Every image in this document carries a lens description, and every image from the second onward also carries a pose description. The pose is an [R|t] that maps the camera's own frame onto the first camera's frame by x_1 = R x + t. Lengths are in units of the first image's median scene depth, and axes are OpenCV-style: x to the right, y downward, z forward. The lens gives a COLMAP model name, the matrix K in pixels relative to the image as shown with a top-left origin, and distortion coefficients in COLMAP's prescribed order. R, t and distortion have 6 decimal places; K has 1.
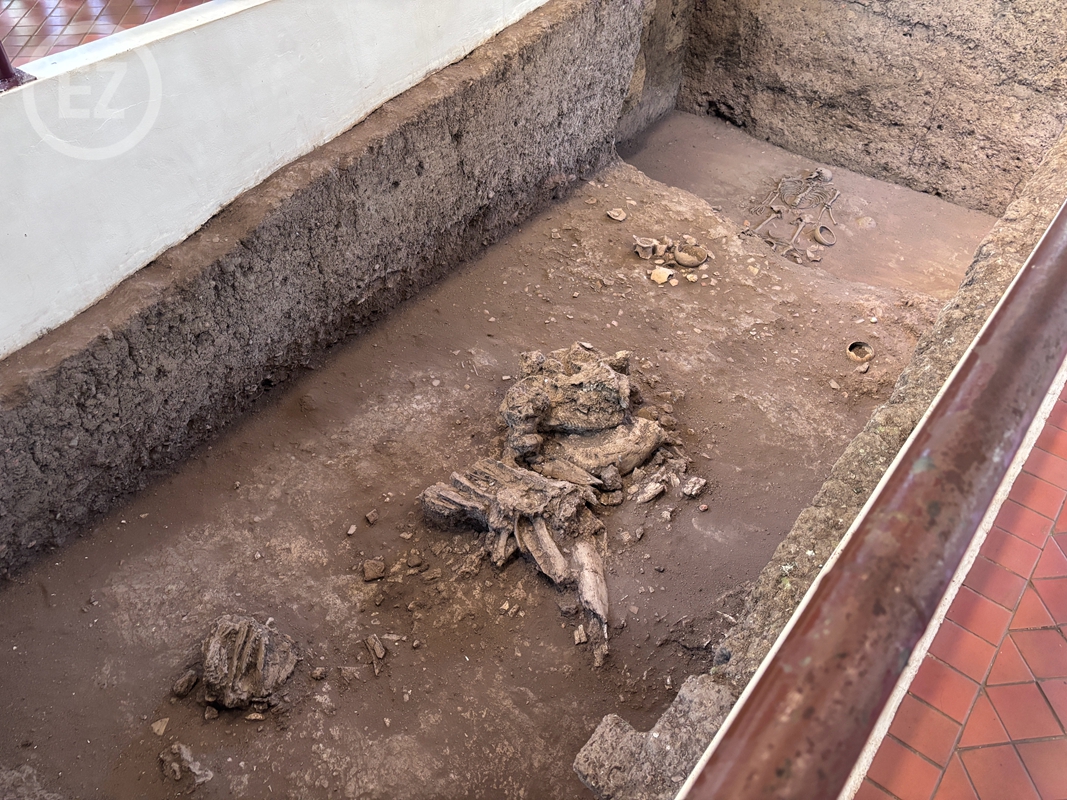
lens RADIAL K [[811.1, 0, 538.6], [0, 811.1, 401.5], [0, 0, 1]] dist [0.045672, -0.016746]
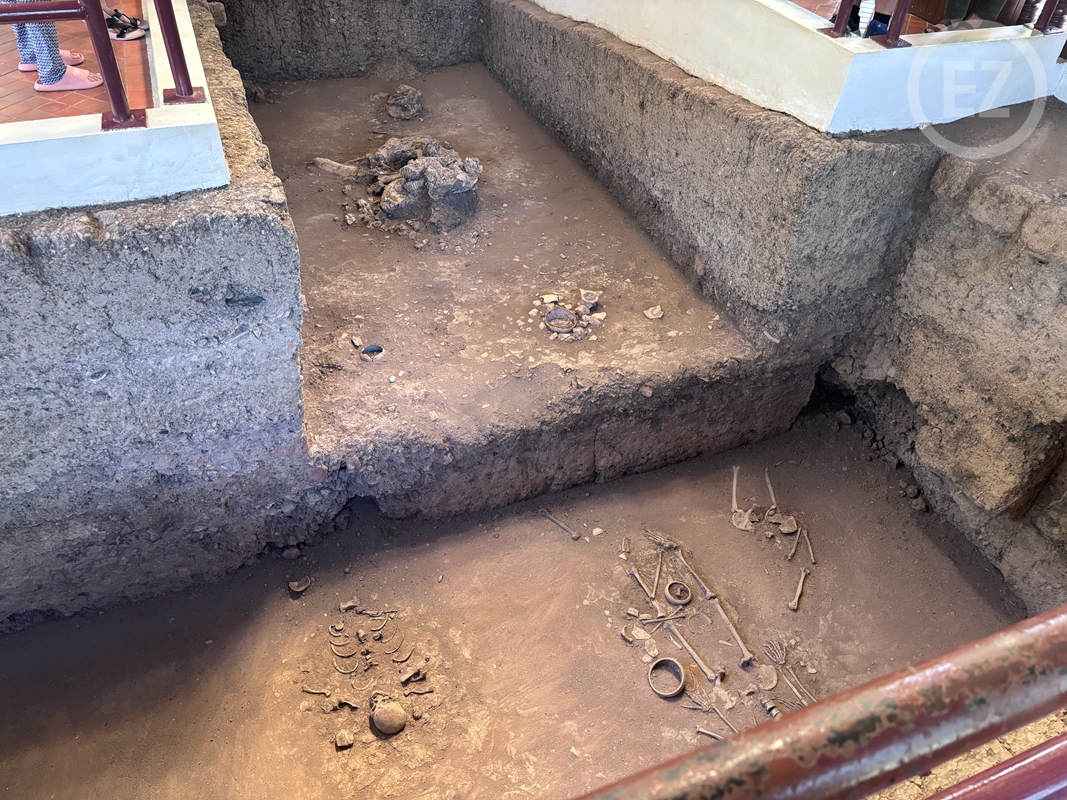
lens RADIAL K [[811.1, 0, 535.5], [0, 811.1, 394.9], [0, 0, 1]] dist [0.045672, -0.016746]
pose [[-0.493526, 0.542427, -0.679857, 1.043167], [-0.660642, 0.274606, 0.698673, -0.932799], [0.565672, 0.793955, 0.222825, 0.926752]]
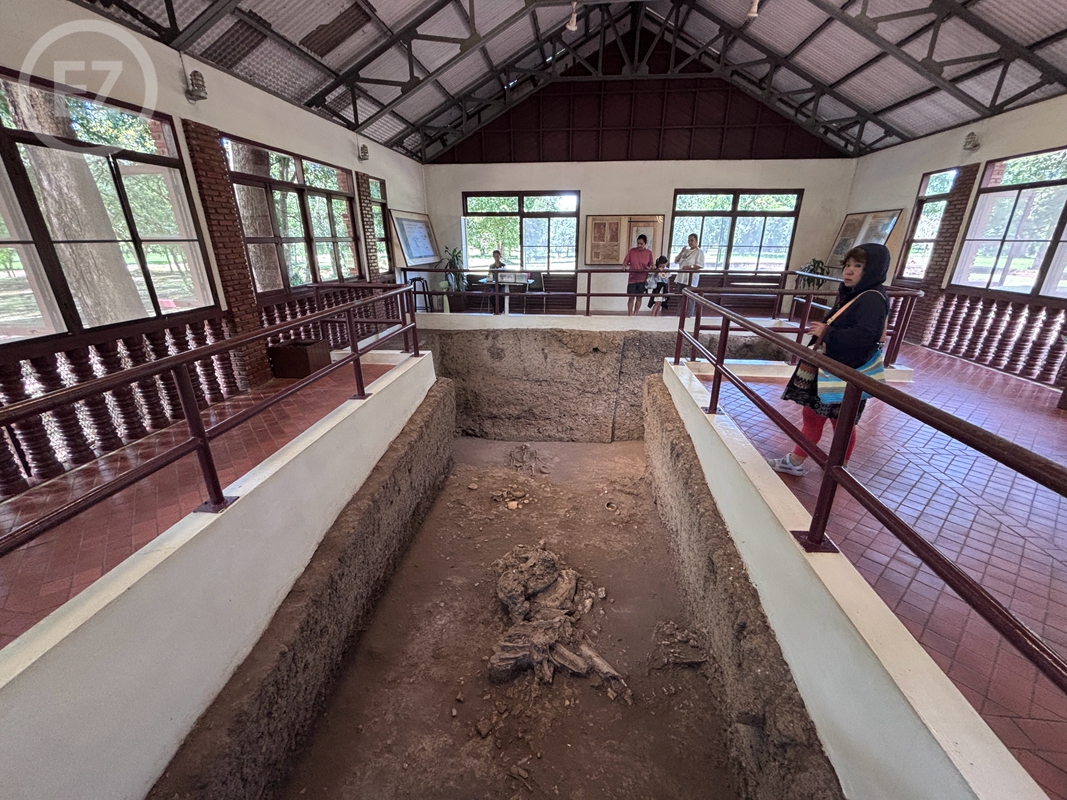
lens RADIAL K [[426.7, 0, 532.9], [0, 426.7, 393.5], [0, 0, 1]] dist [-0.020826, -0.000296]
pose [[0.840418, -0.204858, 0.501729, -0.304716], [0.400323, 0.858706, -0.319945, -0.039722], [-0.365294, 0.469741, 0.803681, 0.001754]]
